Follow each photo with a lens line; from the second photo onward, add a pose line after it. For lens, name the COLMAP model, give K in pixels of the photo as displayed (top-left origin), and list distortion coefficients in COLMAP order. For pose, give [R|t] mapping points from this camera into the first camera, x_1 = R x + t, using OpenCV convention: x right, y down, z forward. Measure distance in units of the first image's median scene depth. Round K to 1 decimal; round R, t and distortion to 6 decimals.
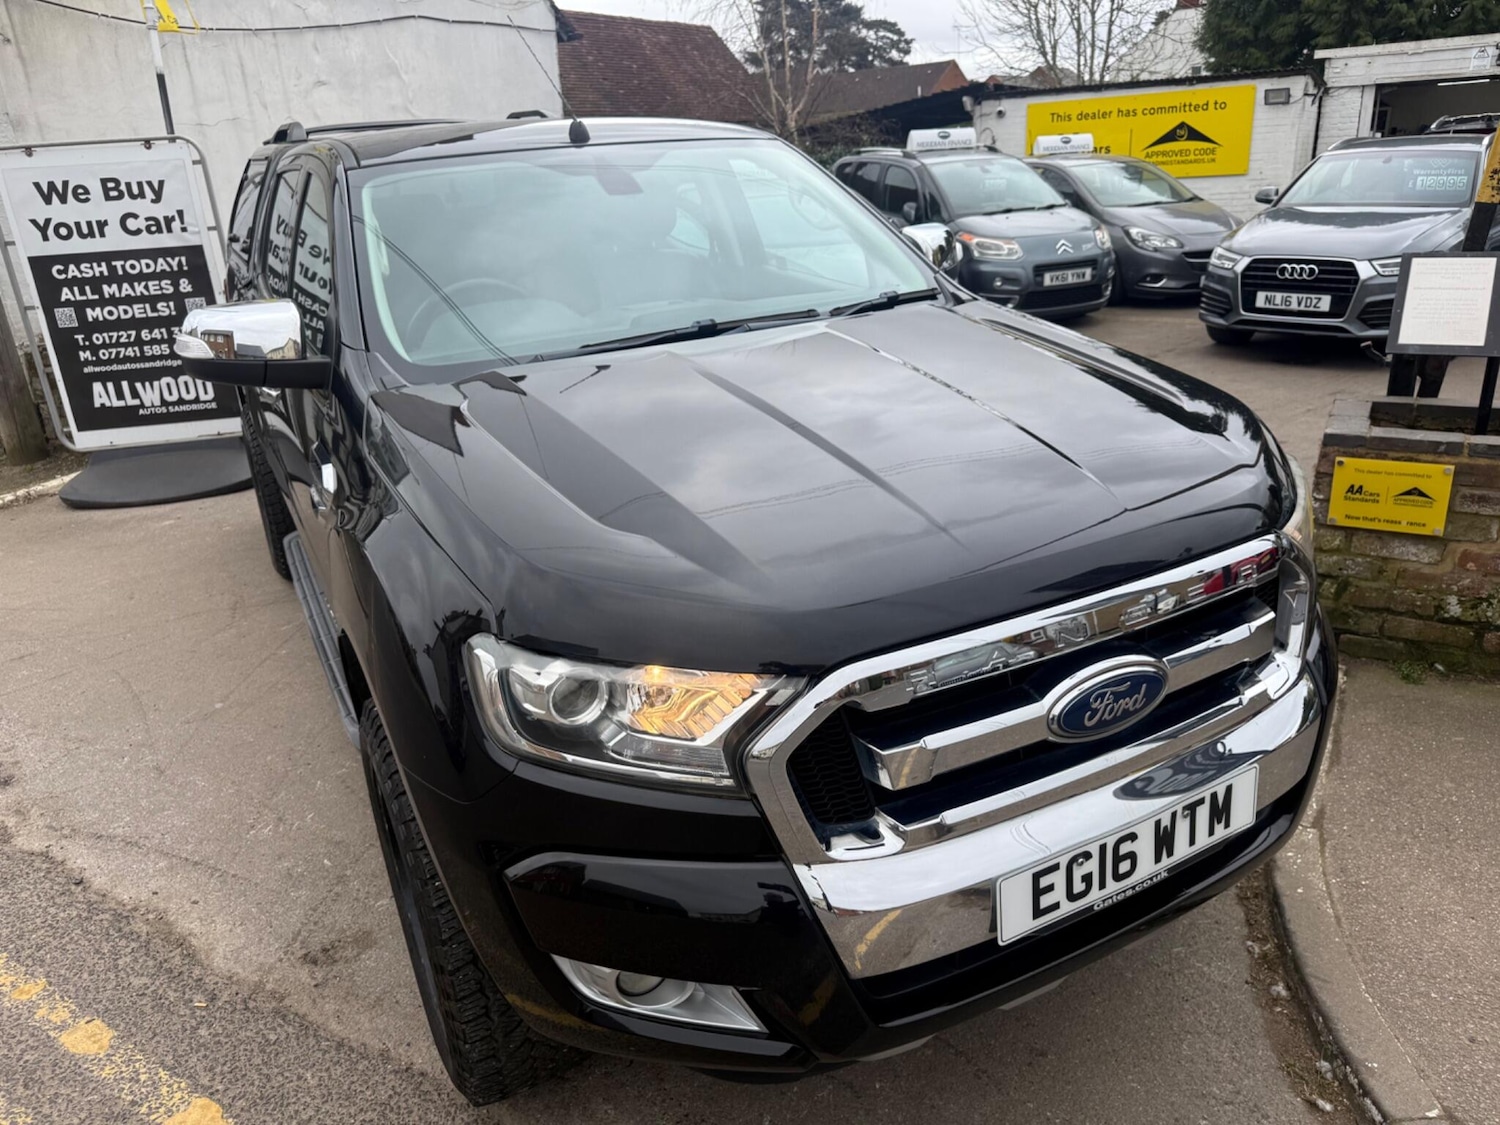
lens RADIAL K [[1069.2, 0, 755.1], [0, 1069.2, 554.2], [0, 0, 1]] dist [0.006678, -0.007263]
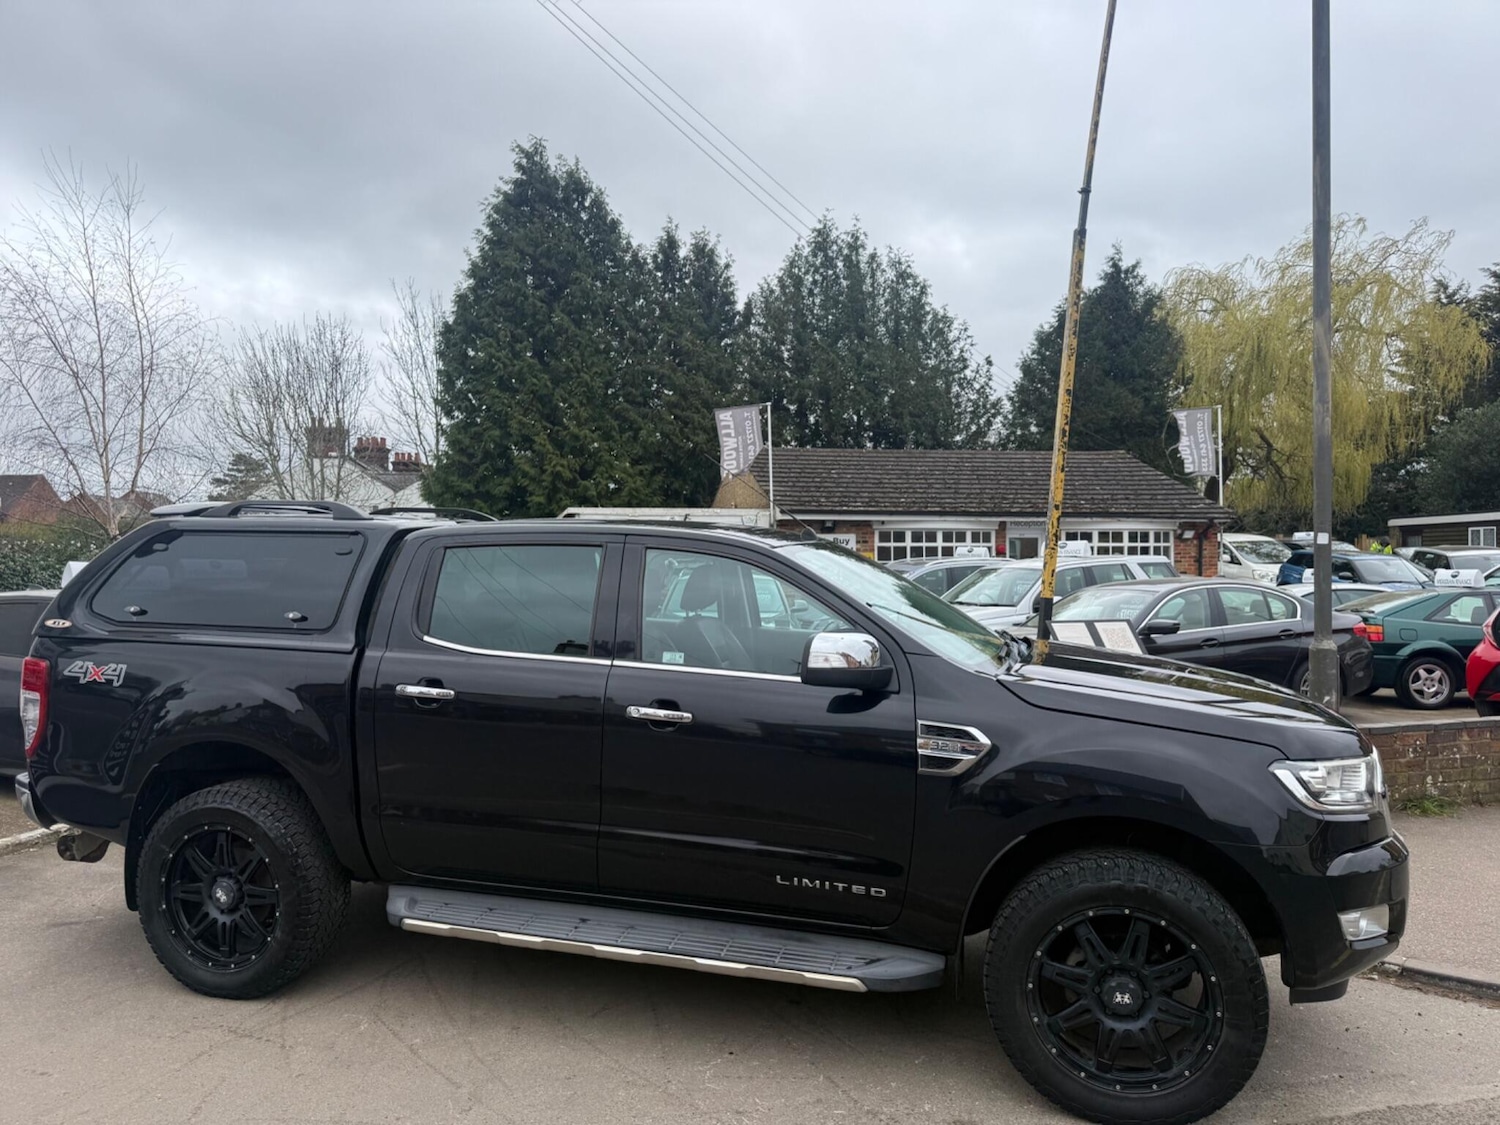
lens RADIAL K [[1041.9, 0, 755.4], [0, 1041.9, 570.7], [0, 0, 1]] dist [0.058696, -0.066243]
pose [[0.690580, 0.045421, 0.721829, -0.588443], [0.217862, 0.938608, -0.267492, 0.012730], [-0.689664, 0.341984, 0.638288, 0.067119]]
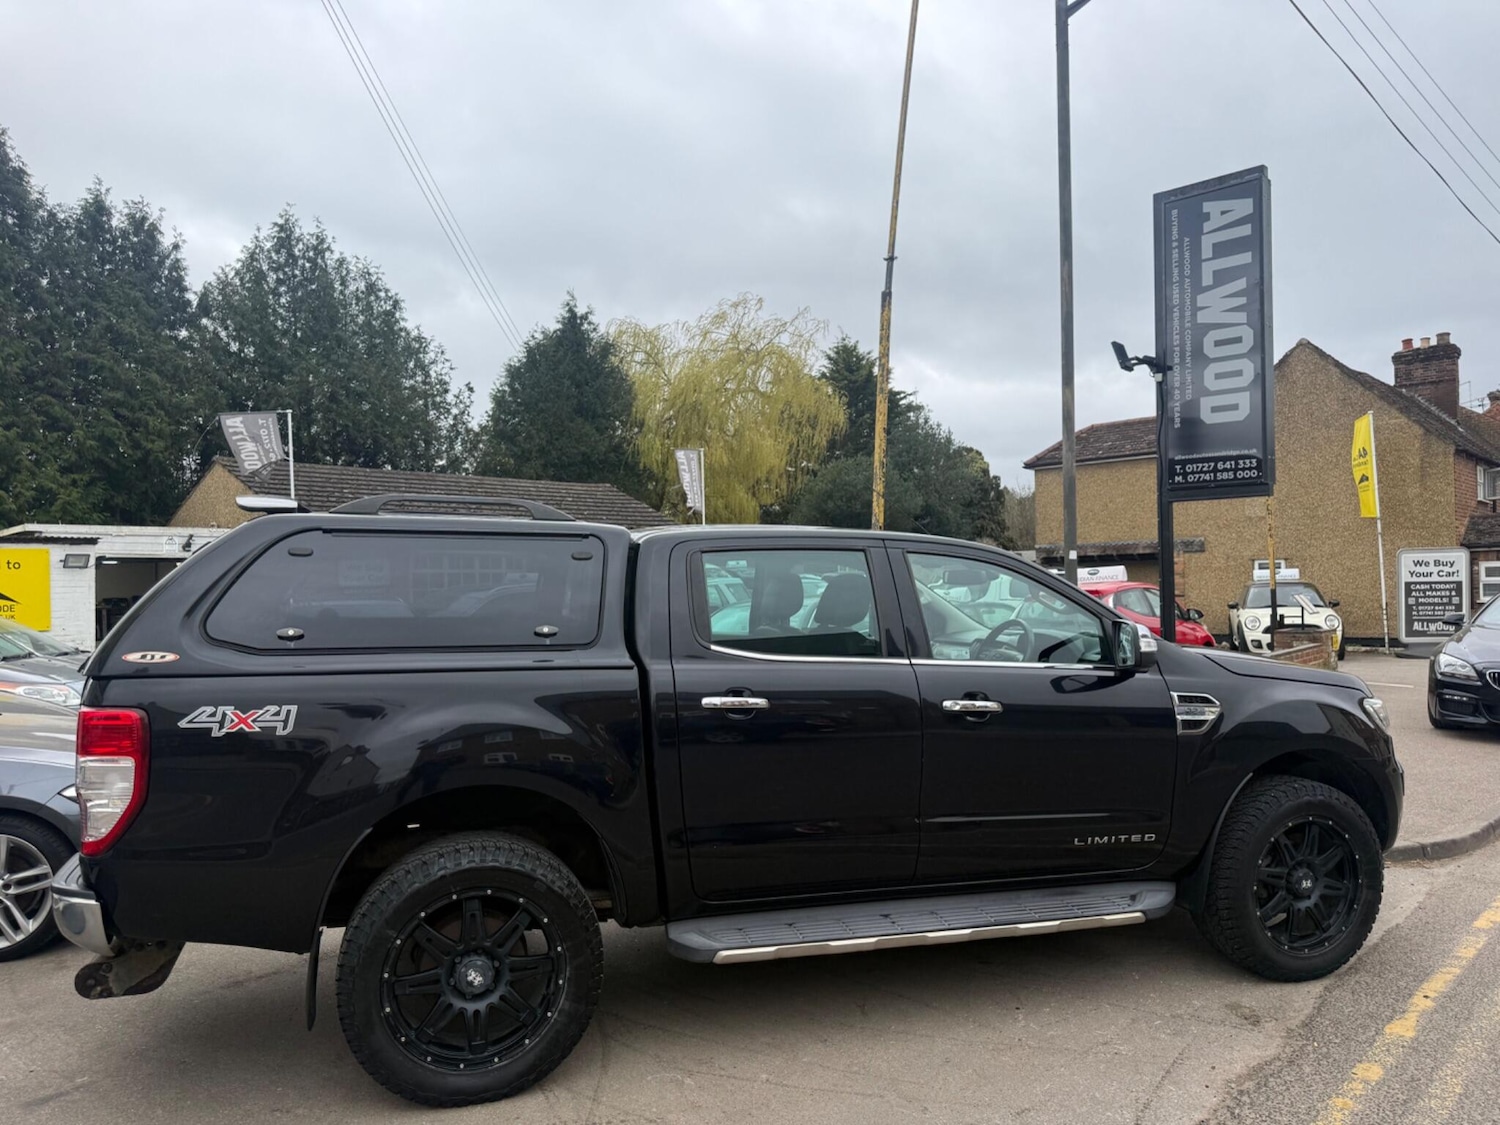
lens RADIAL K [[1041.2, 0, 750.0], [0, 1041.2, 582.1], [0, 0, 1]] dist [0.052078, -0.058708]
pose [[0.179002, 0.055138, 0.982302, -0.833765], [0.346142, 0.931065, -0.115339, -0.117294], [-0.920947, 0.360662, 0.147577, 0.488958]]
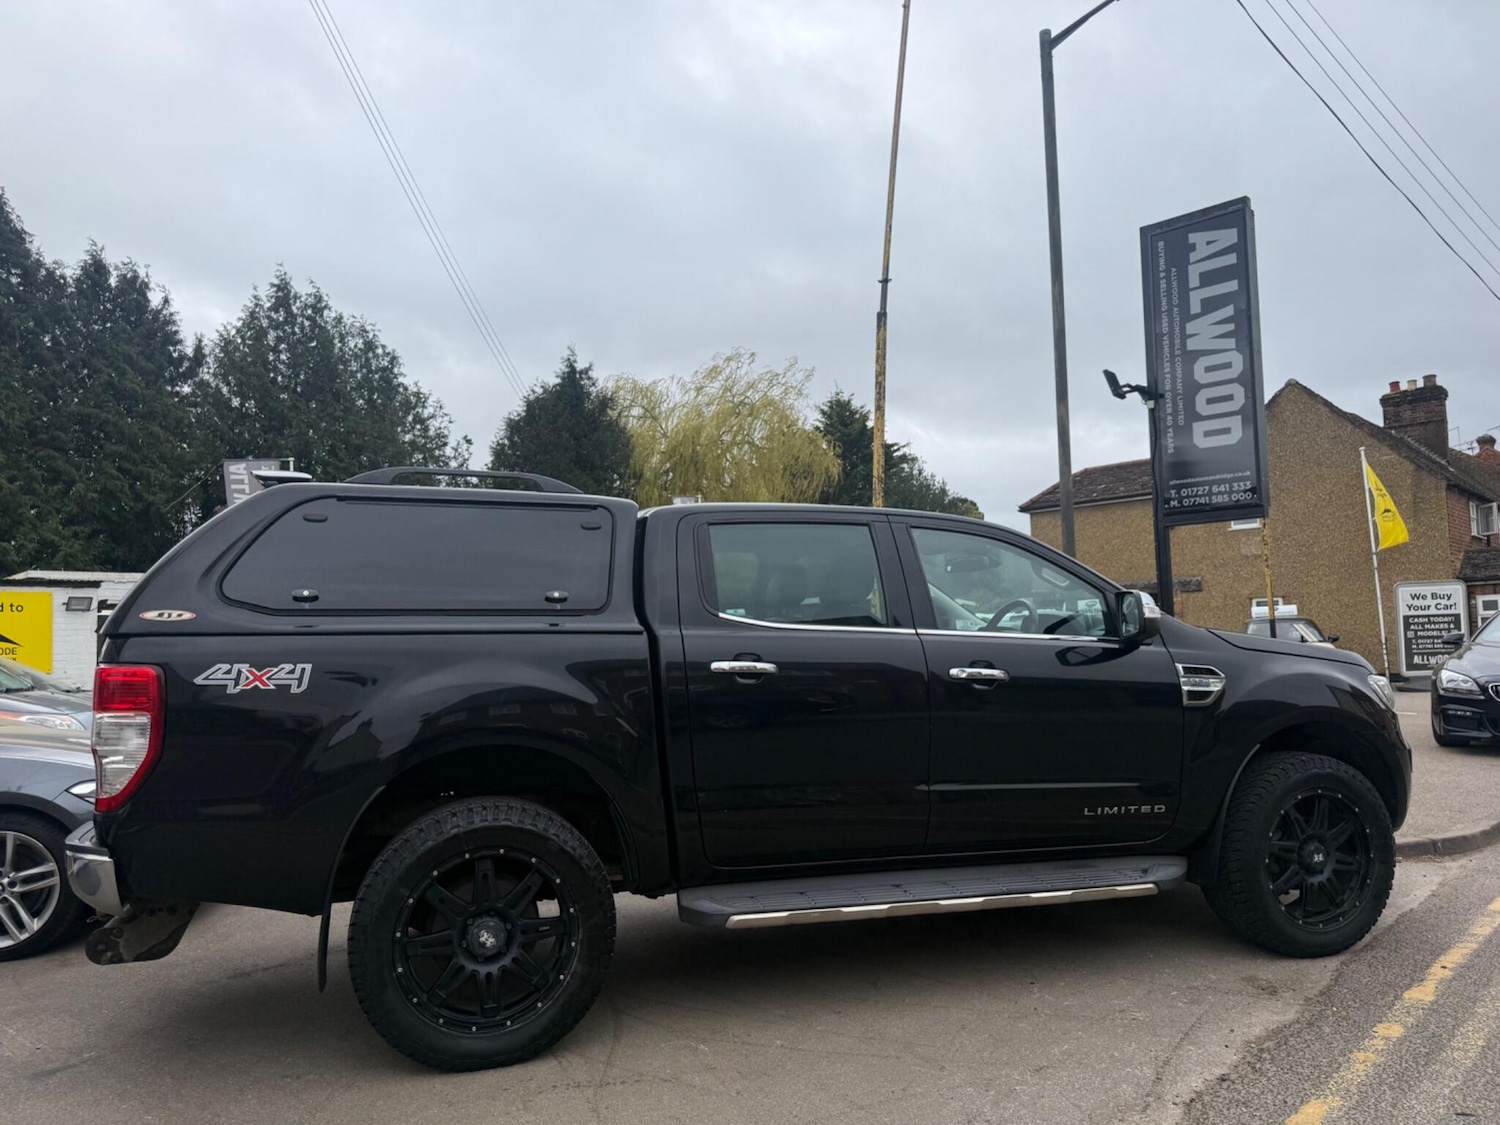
lens RADIAL K [[1042.0, 0, 746.2], [0, 1042.0, 586.1], [0, 0, 1]] dist [0.051922, -0.061037]
pose [[0.180415, 0.104401, 0.978034, -0.837935], [0.358211, 0.919090, -0.164187, -0.071904], [-0.916043, 0.379965, 0.128421, 0.511896]]
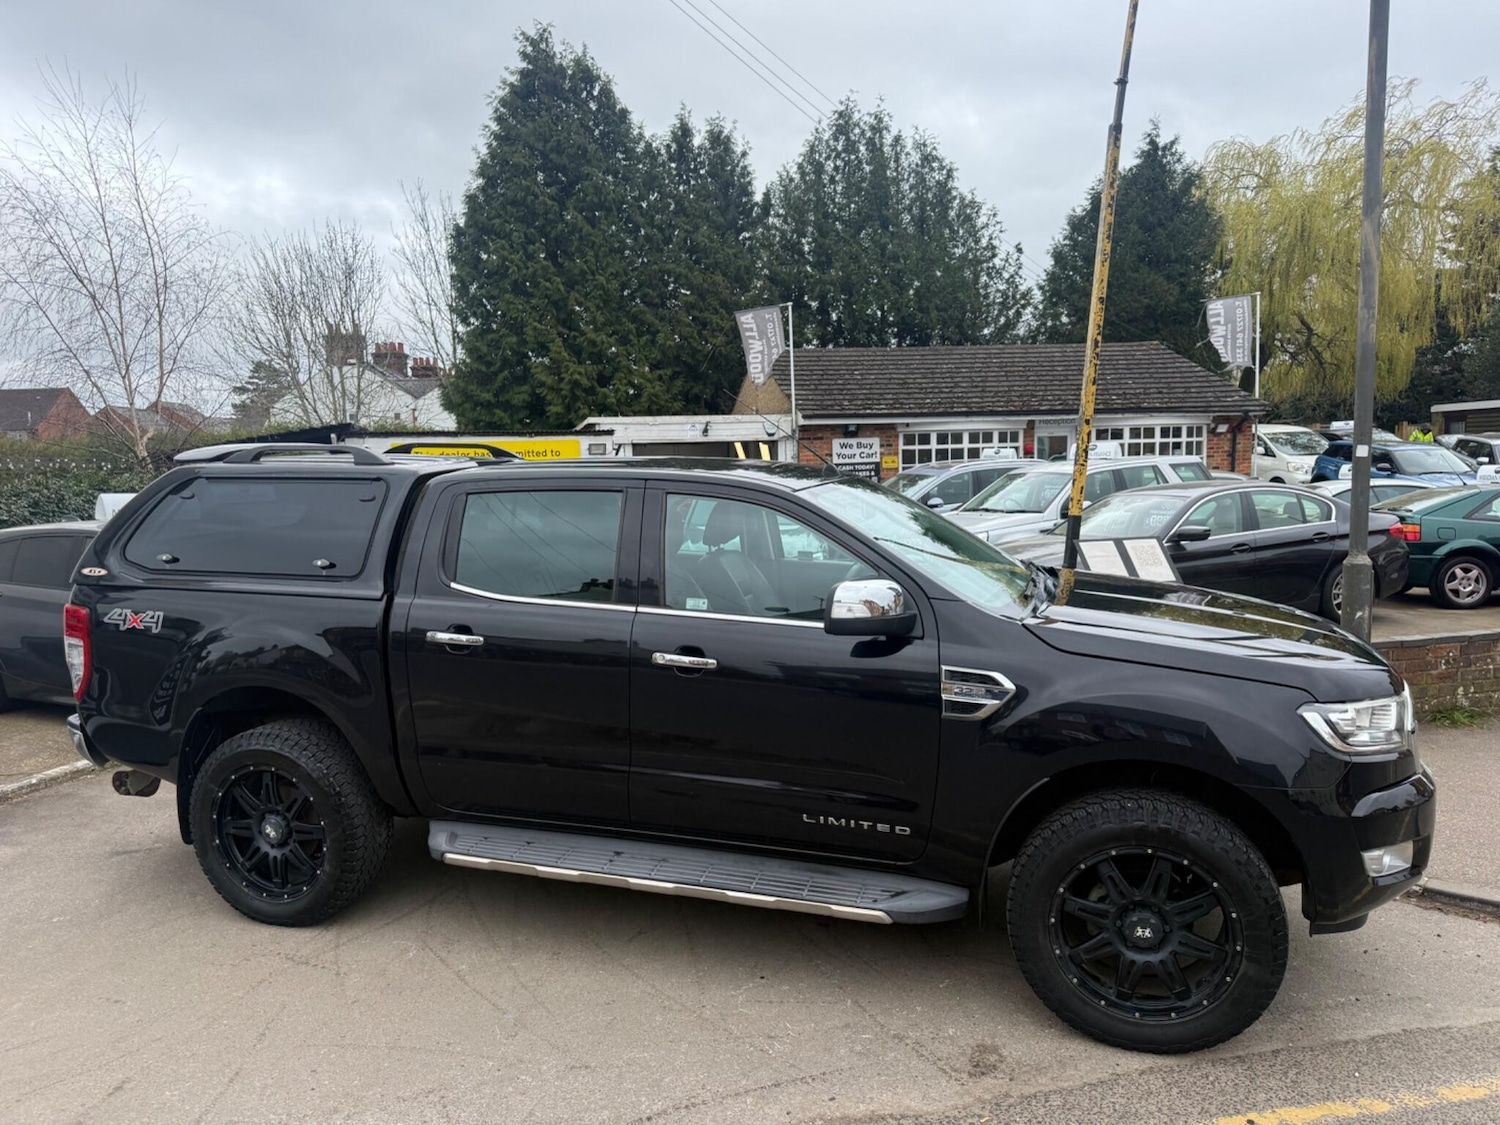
lens RADIAL K [[1042.0, 0, 746.2], [0, 1042.0, 586.1], [0, 0, 1]] dist [0.051922, -0.061037]
pose [[0.713325, -0.047266, 0.699237, -0.584914], [0.228698, 0.958805, -0.168494, -0.011688], [-0.662468, 0.280106, 0.694749, 0.061296]]
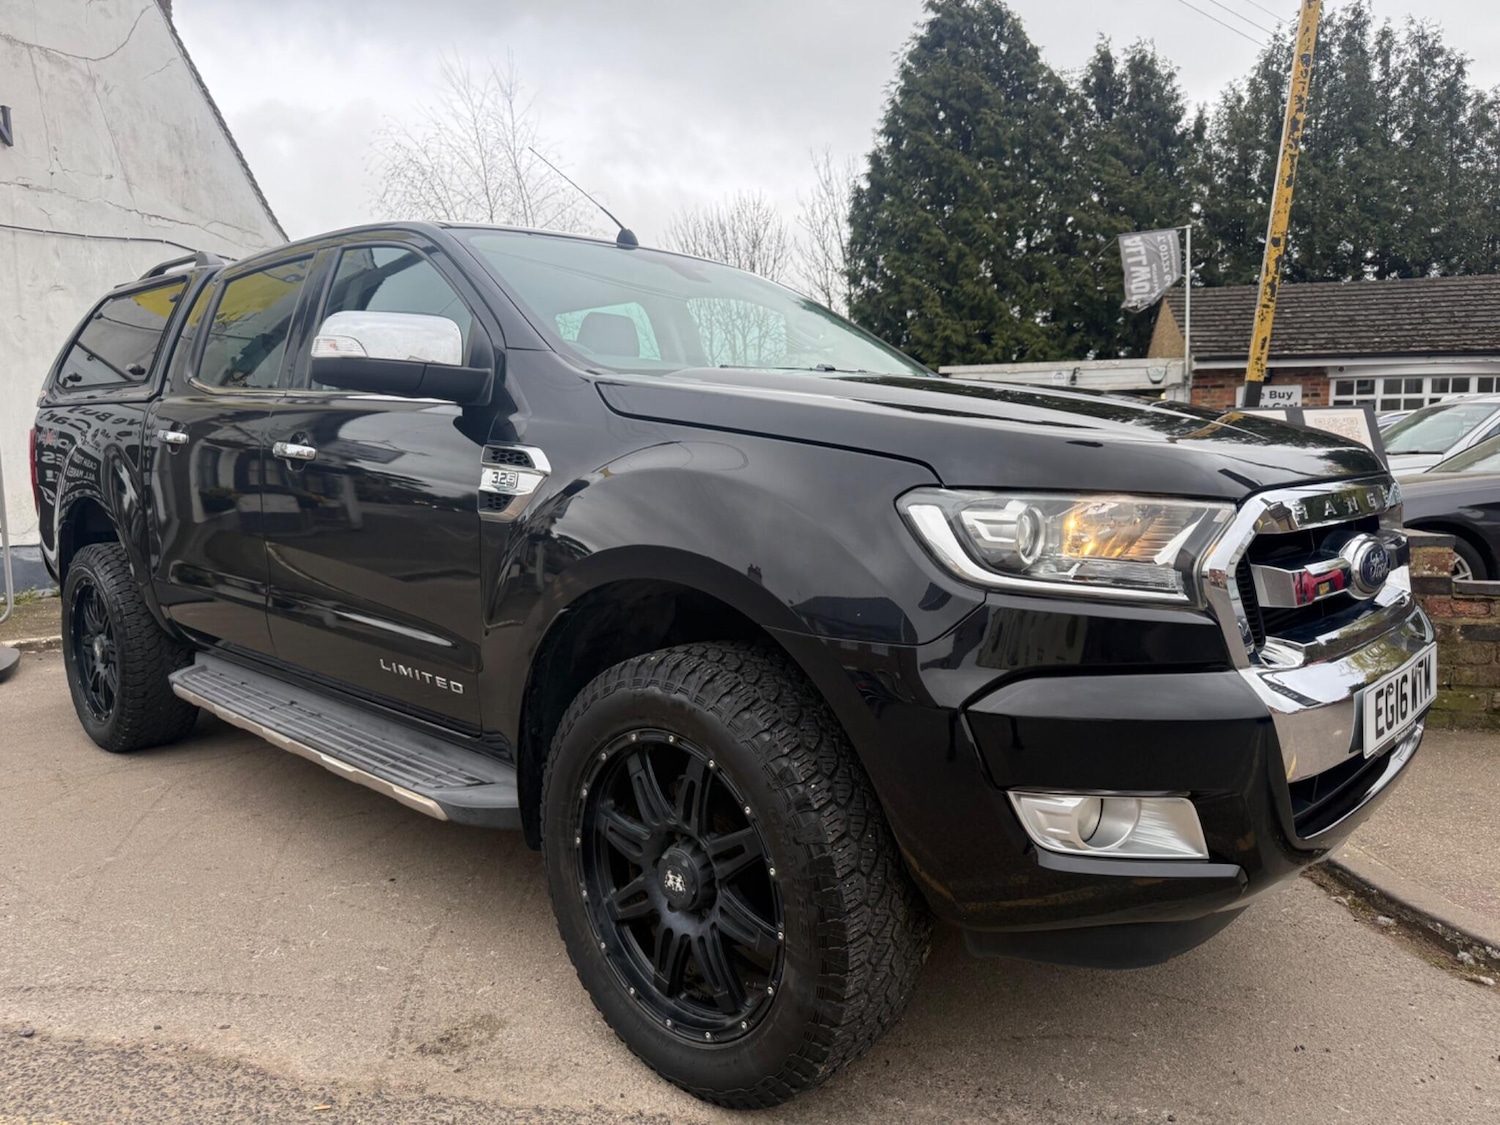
lens RADIAL K [[1059.6, 0, 754.5], [0, 1059.6, 555.2], [0, 0, 1]] dist [0.019282, -0.019237]
pose [[0.944518, 0.016736, 0.328032, -0.182672], [0.072228, 0.963672, -0.257135, 0.096029], [-0.320418, 0.266562, 0.908998, 0.028013]]
